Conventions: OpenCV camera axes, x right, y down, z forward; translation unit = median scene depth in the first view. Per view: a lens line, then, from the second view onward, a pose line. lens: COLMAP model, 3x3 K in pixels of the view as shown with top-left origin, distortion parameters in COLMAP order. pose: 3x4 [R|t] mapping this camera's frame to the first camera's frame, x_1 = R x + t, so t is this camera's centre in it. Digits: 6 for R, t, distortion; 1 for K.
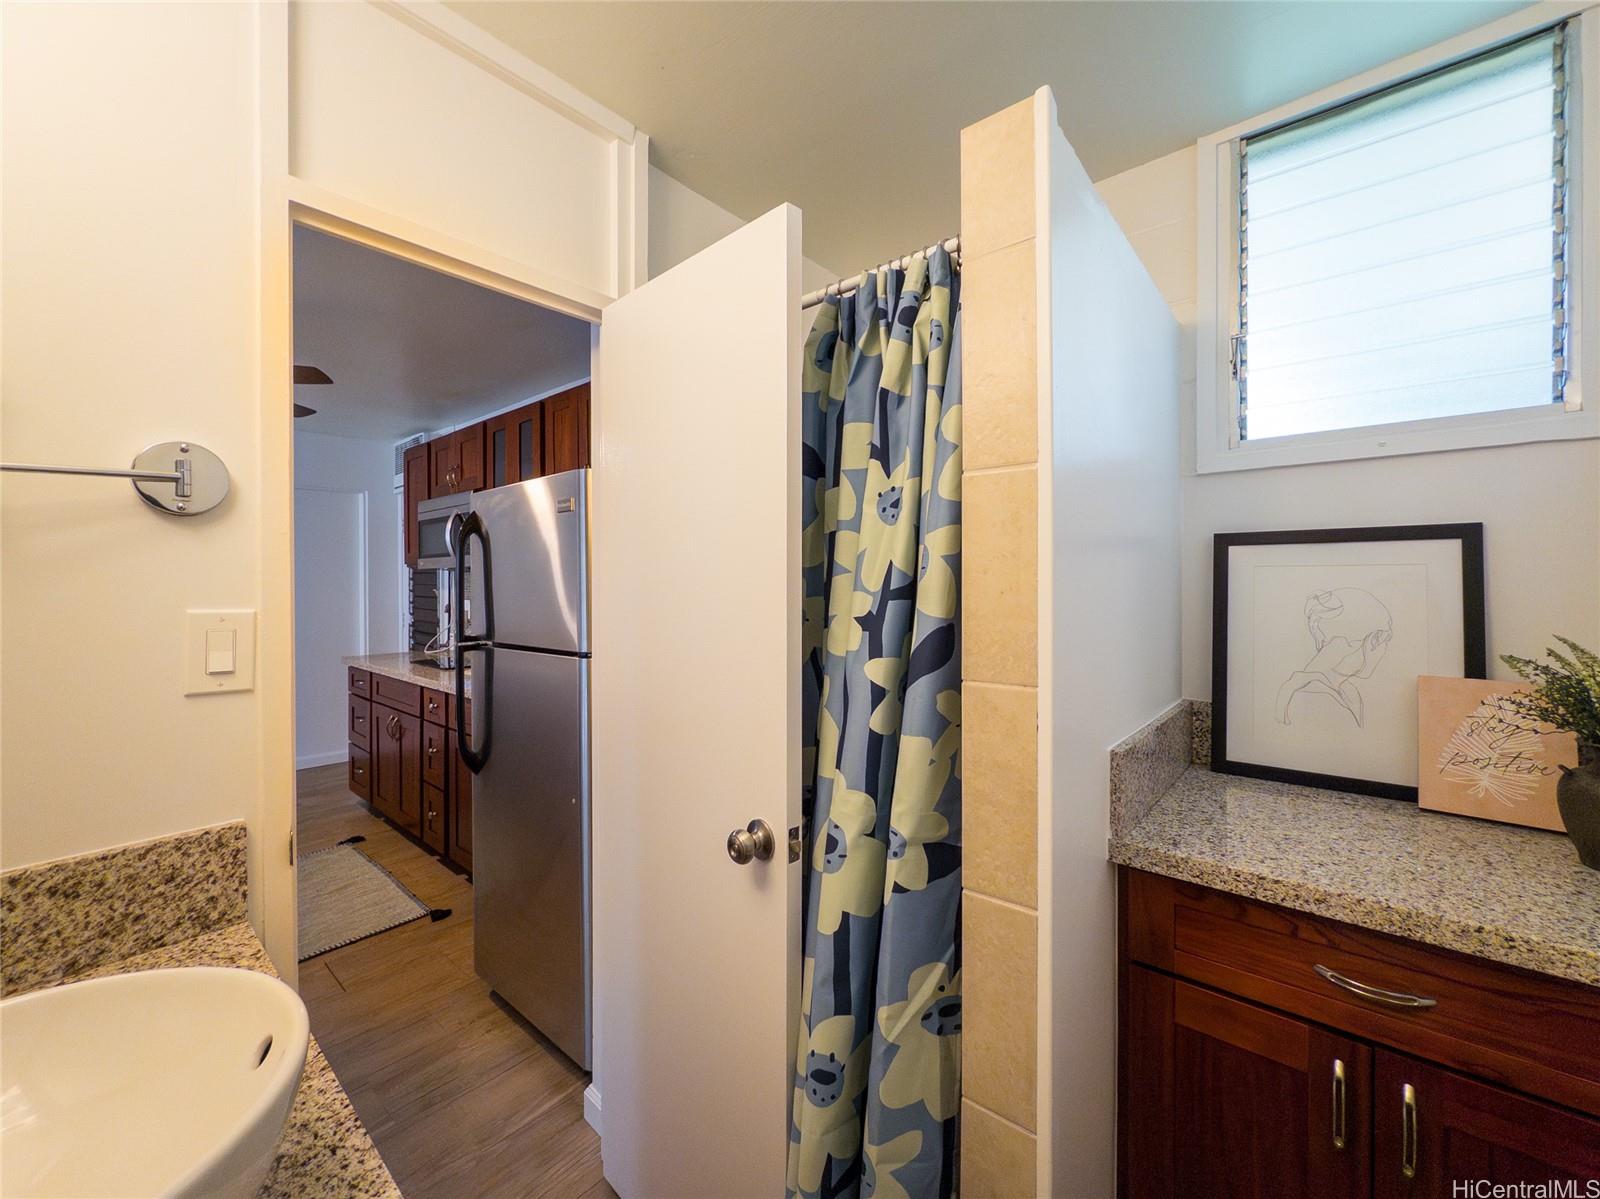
lens RADIAL K [[645.7, 0, 810.9], [0, 645.7, 589.0], [0, 0, 1]] dist [-0.003487, -0.000334]
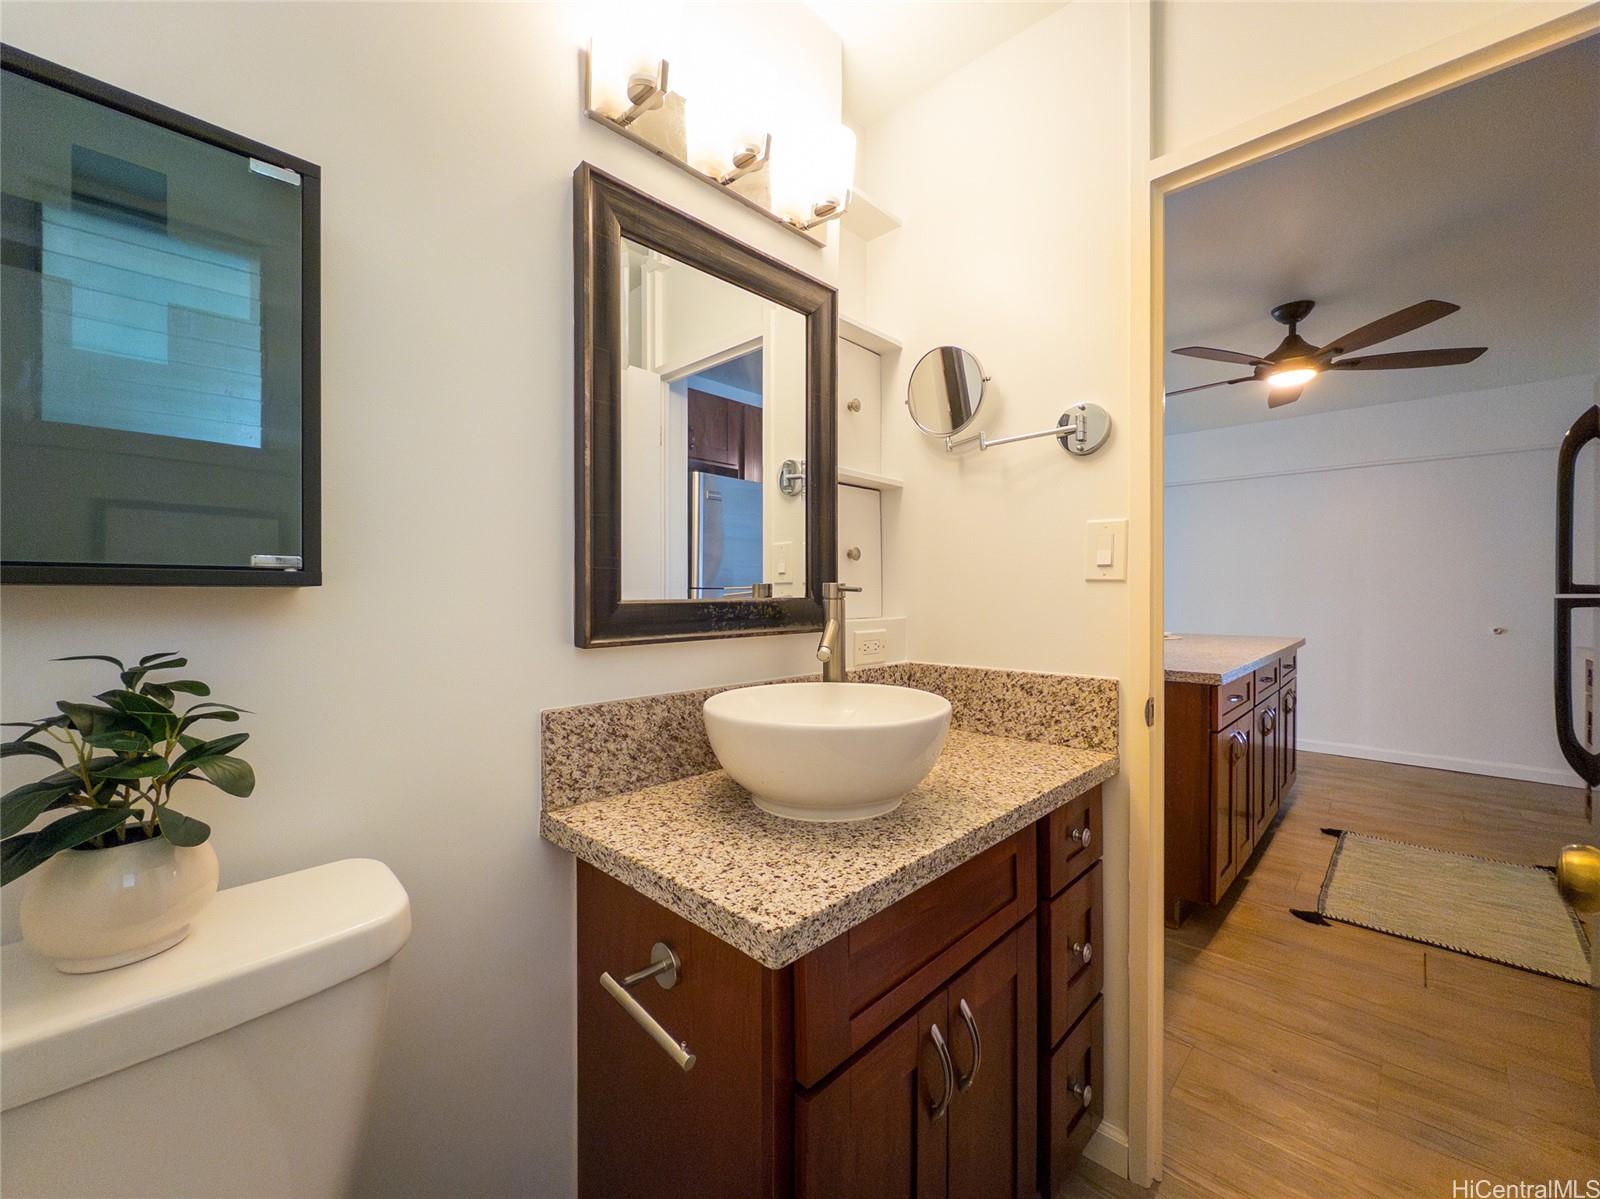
lens RADIAL K [[645.7, 0, 810.8], [0, 645.7, 594.7], [0, 0, 1]] dist [-0.003487, -0.000334]
pose [[-0.049213, 0.002708, -0.998785, 0.485077], [-0.002545, 0.999993, 0.002837, 0.192853], [0.998785, 0.002681, -0.049206, 0.455455]]
